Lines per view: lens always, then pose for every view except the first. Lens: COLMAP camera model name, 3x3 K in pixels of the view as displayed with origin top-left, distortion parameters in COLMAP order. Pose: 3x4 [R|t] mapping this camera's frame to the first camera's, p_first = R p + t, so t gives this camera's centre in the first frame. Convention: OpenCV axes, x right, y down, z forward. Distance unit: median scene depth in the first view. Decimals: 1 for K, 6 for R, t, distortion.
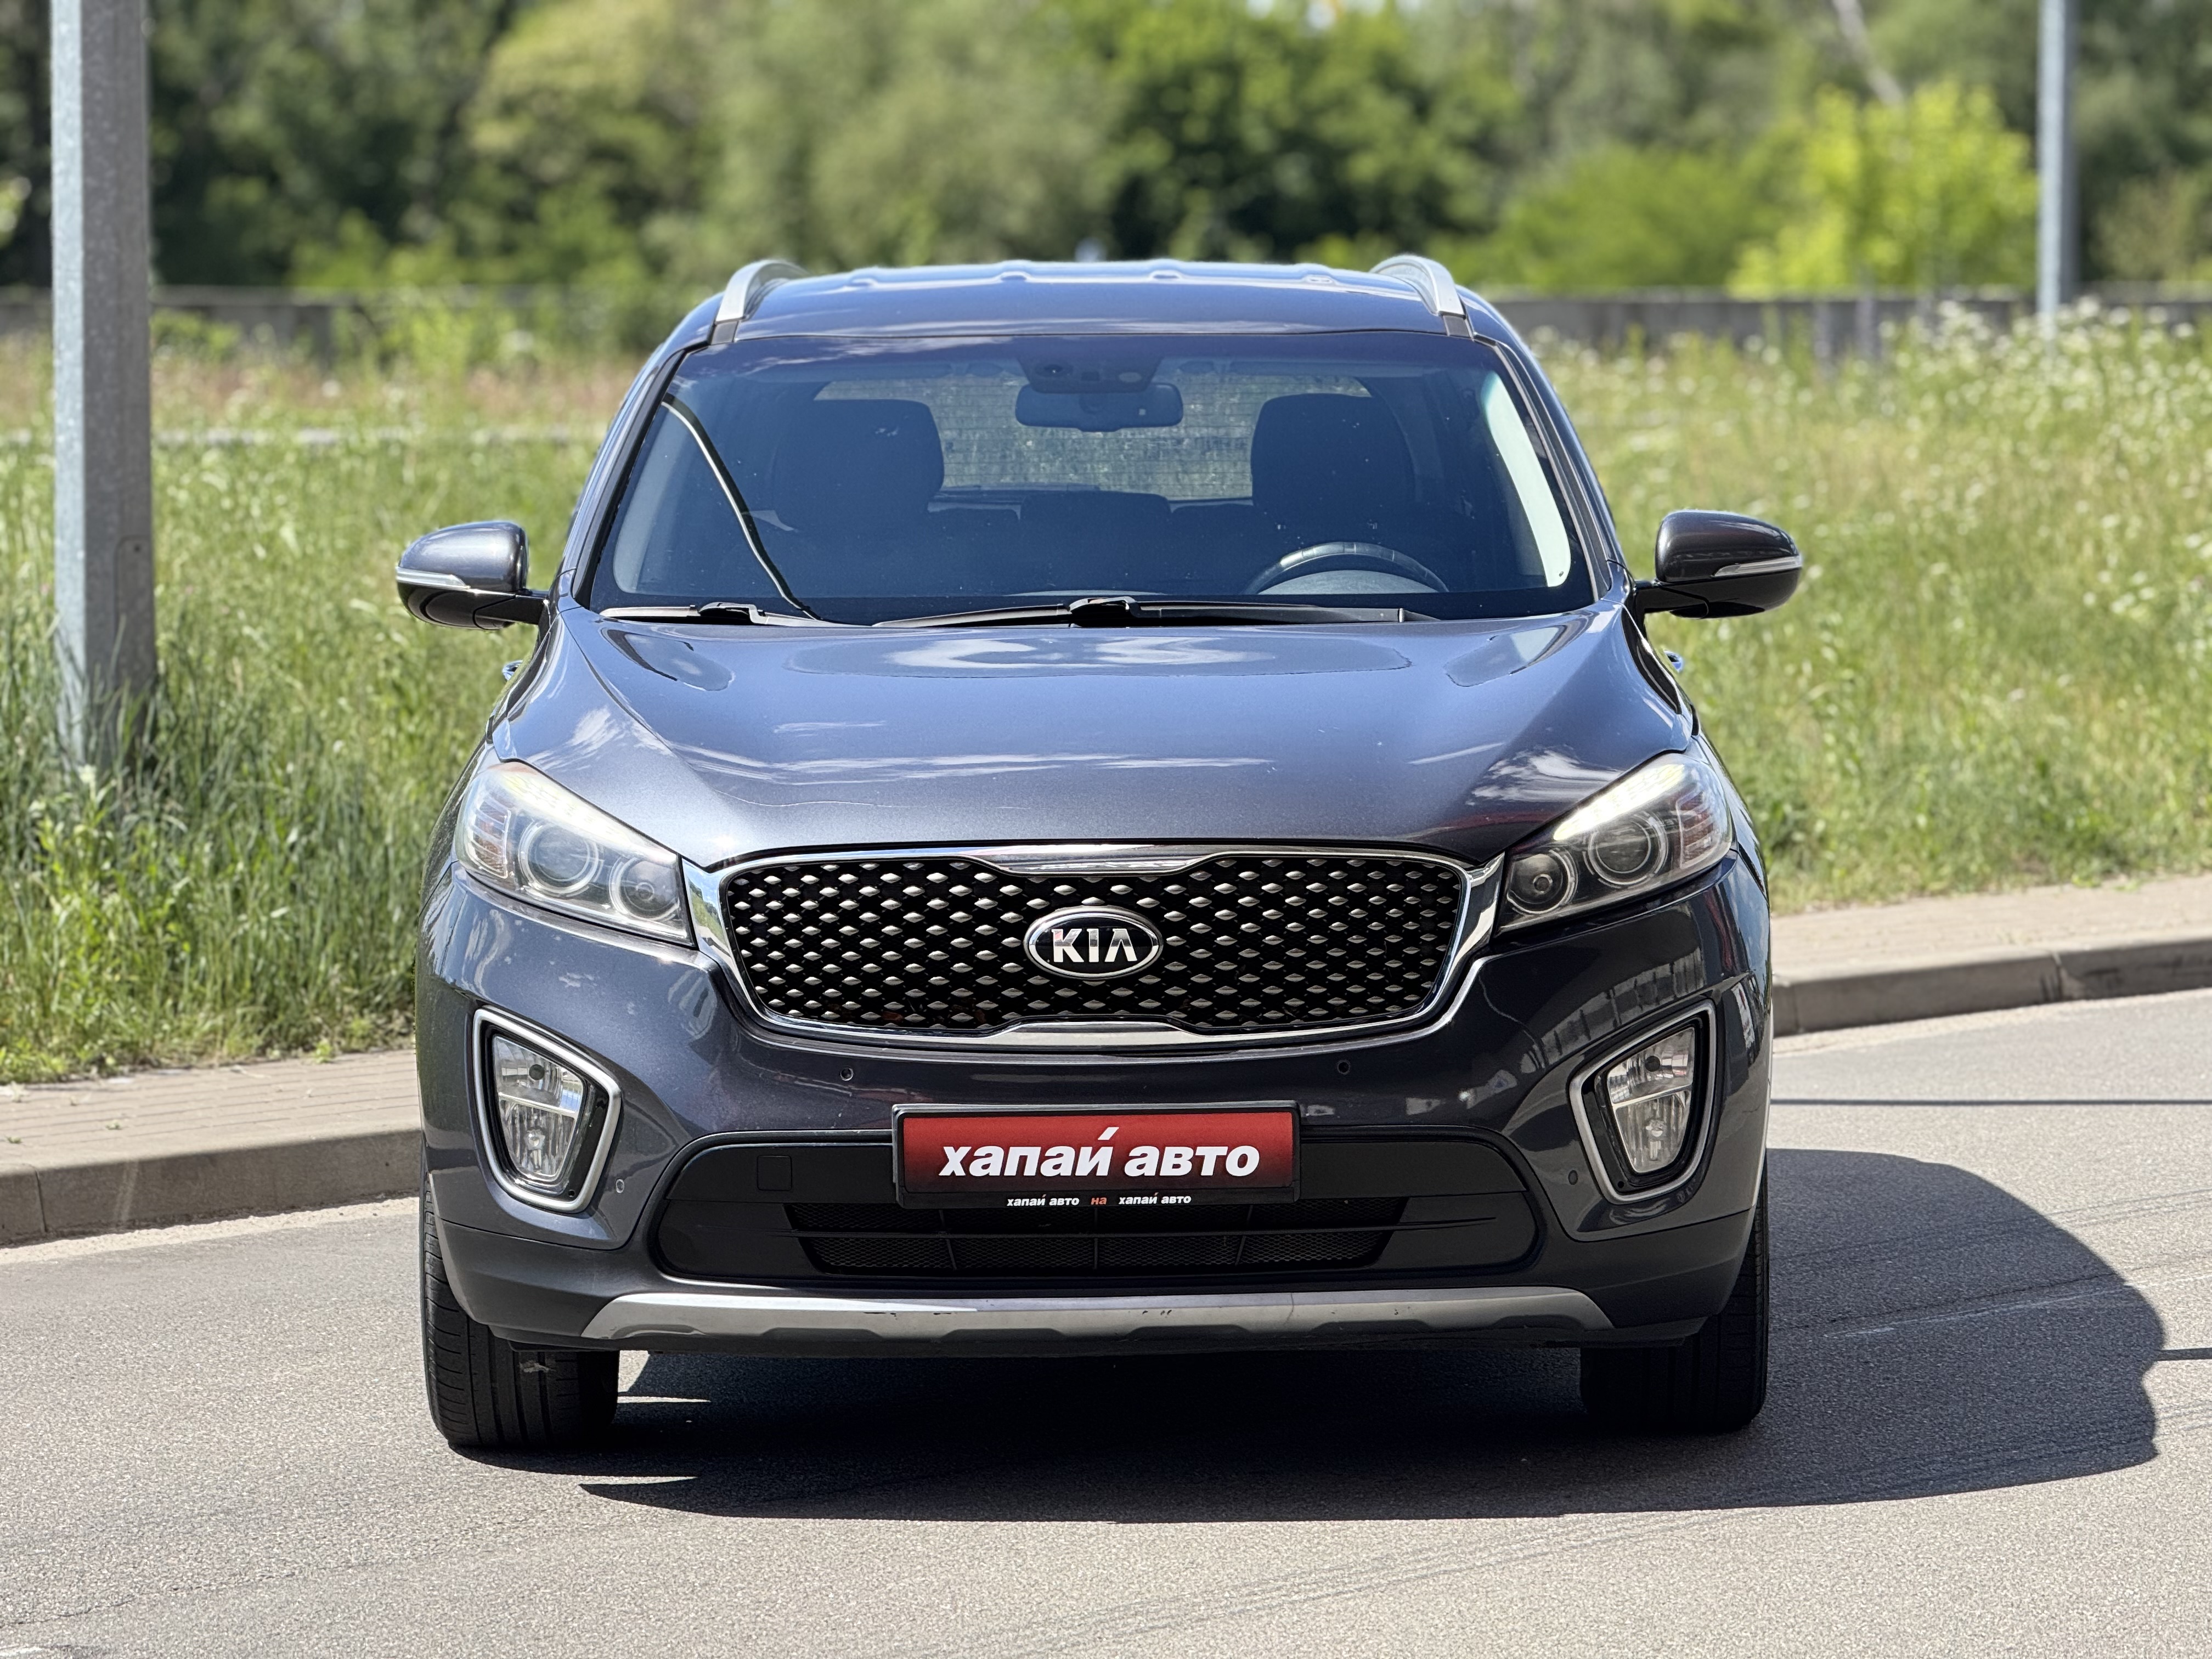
lens RADIAL K [[7687.2, 0, 1106.0], [0, 7687.2, 829.5], [0, 0, 1]] dist [-0.018585, 1.890244]
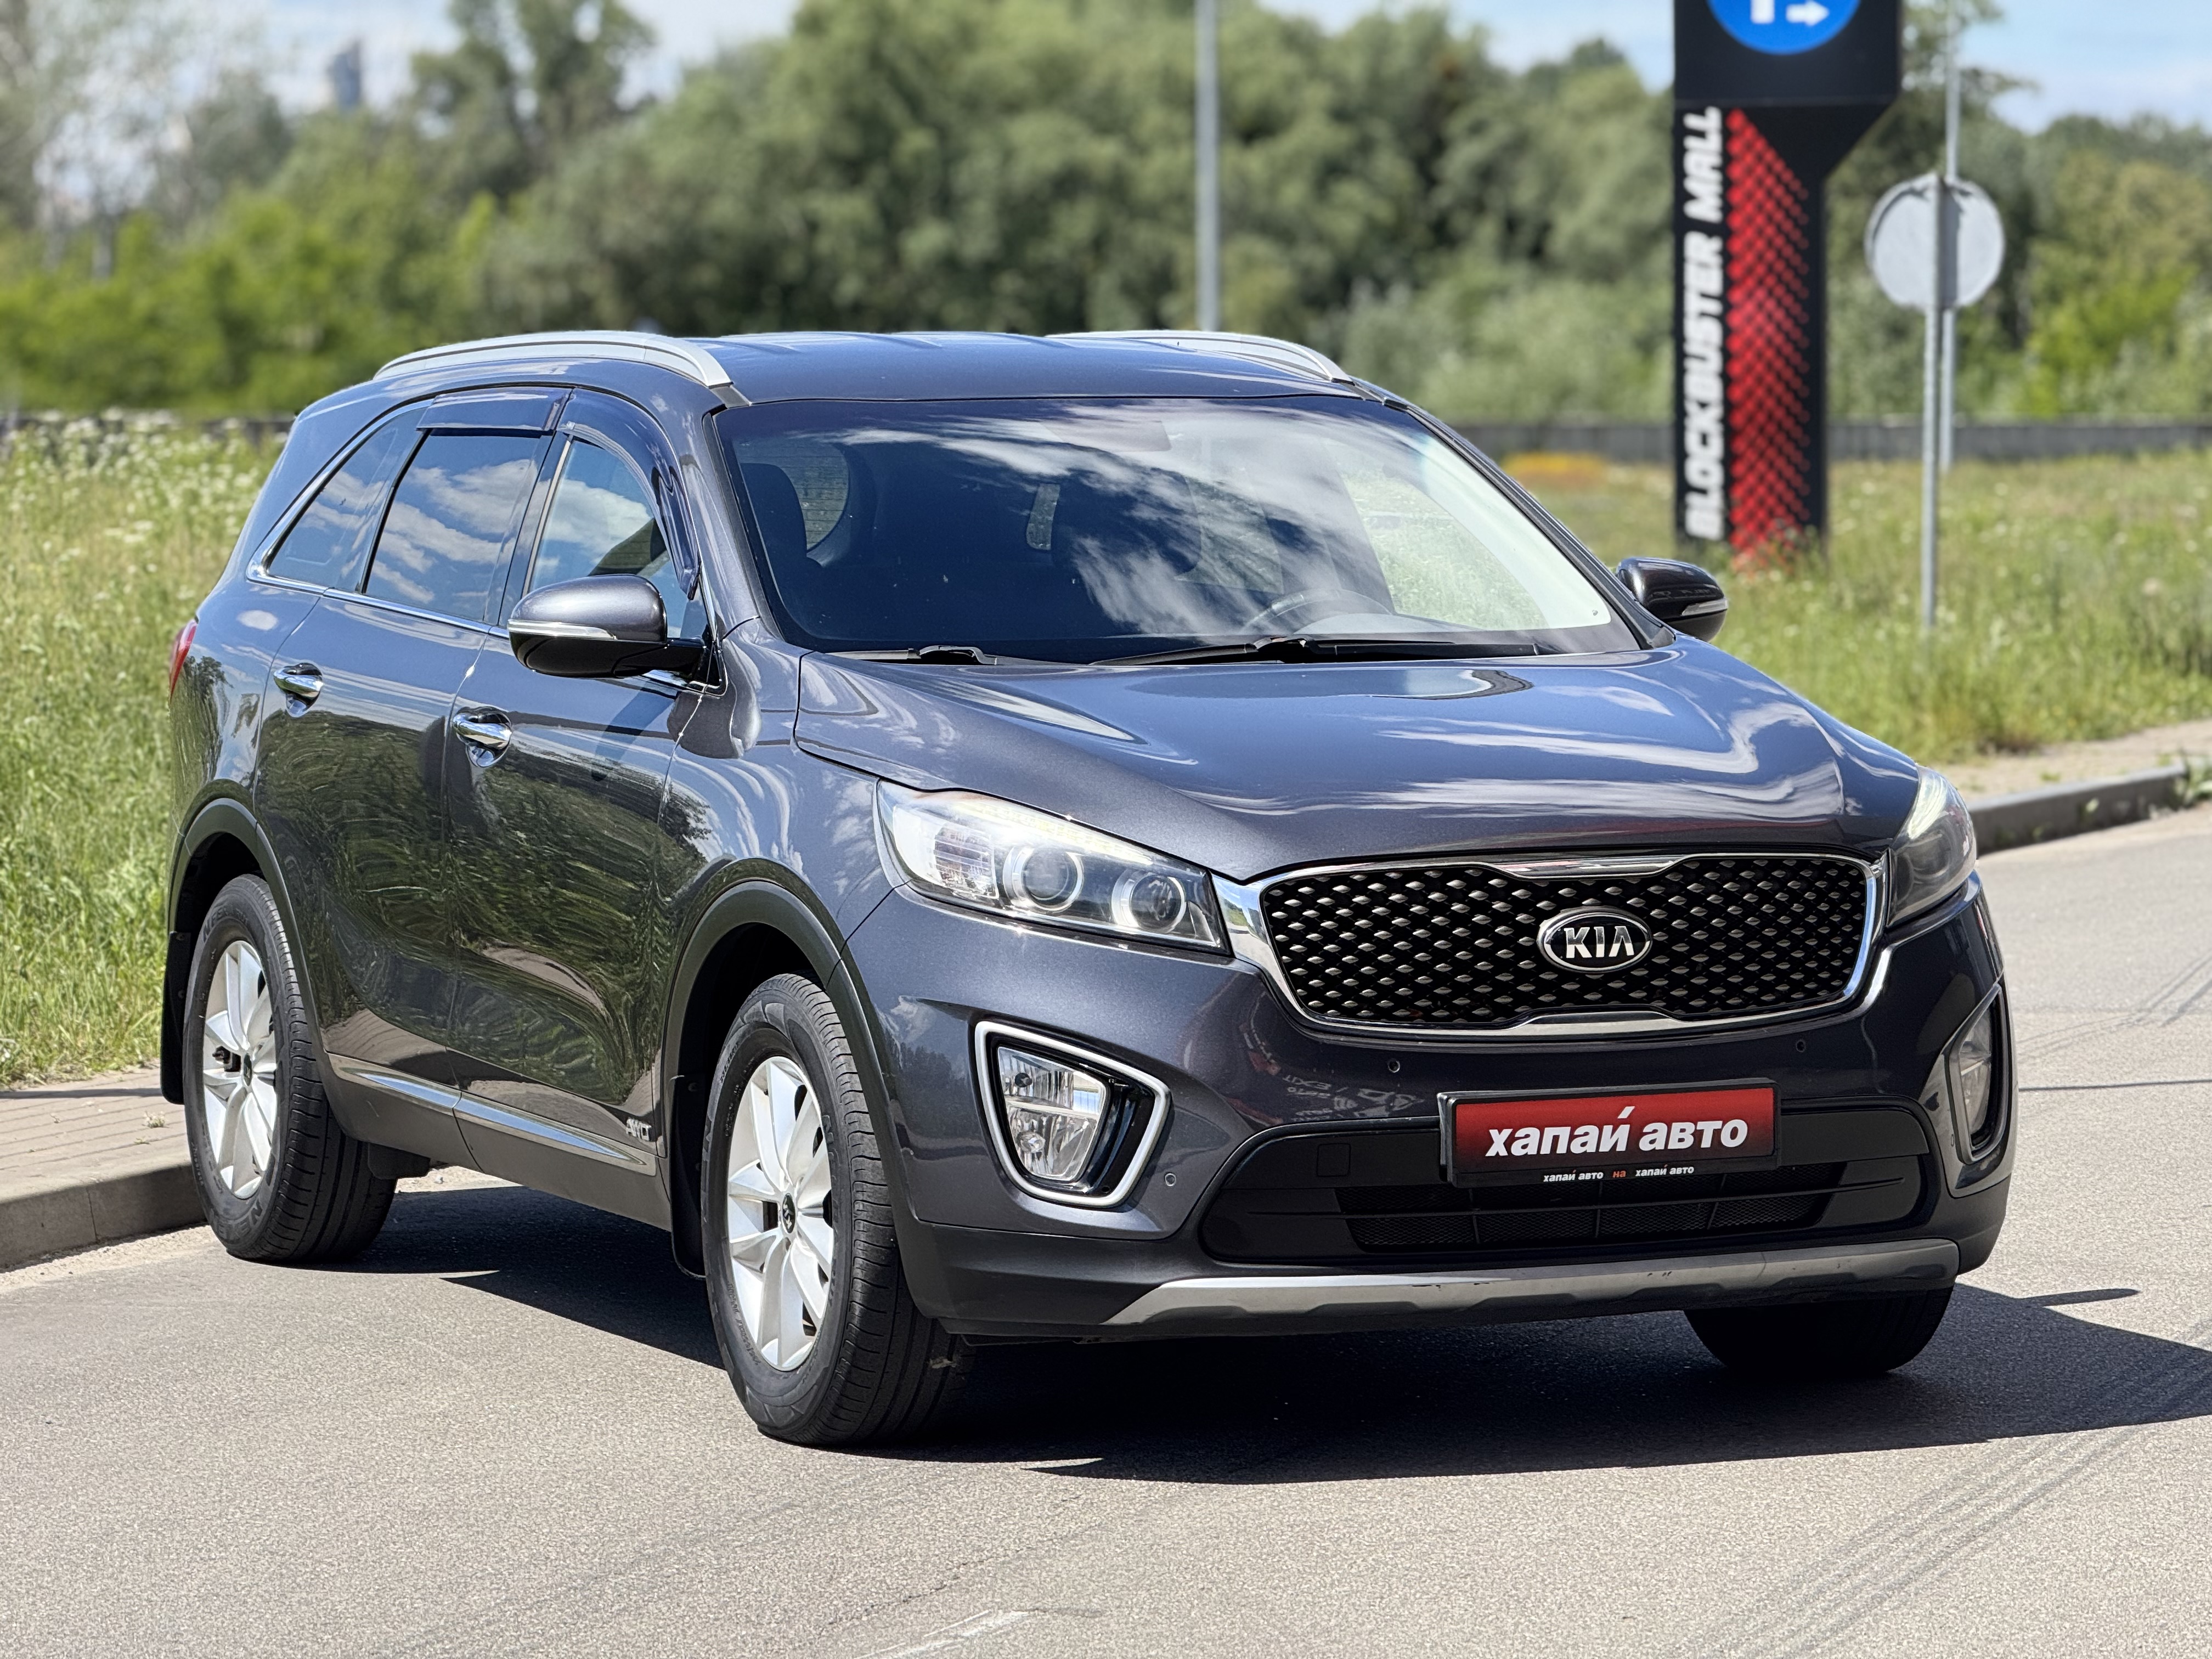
lens RADIAL K [[7687.2, 0, 1106.0], [0, 7687.2, 829.5], [0, 0, 1]] dist [-0.018585, 1.890244]
pose [[0.924257, -0.019946, 0.381249, -0.483907], [0.025779, 0.999616, -0.010200, 0.008355], [-0.380899, 0.019255, 0.924416, 0.011710]]
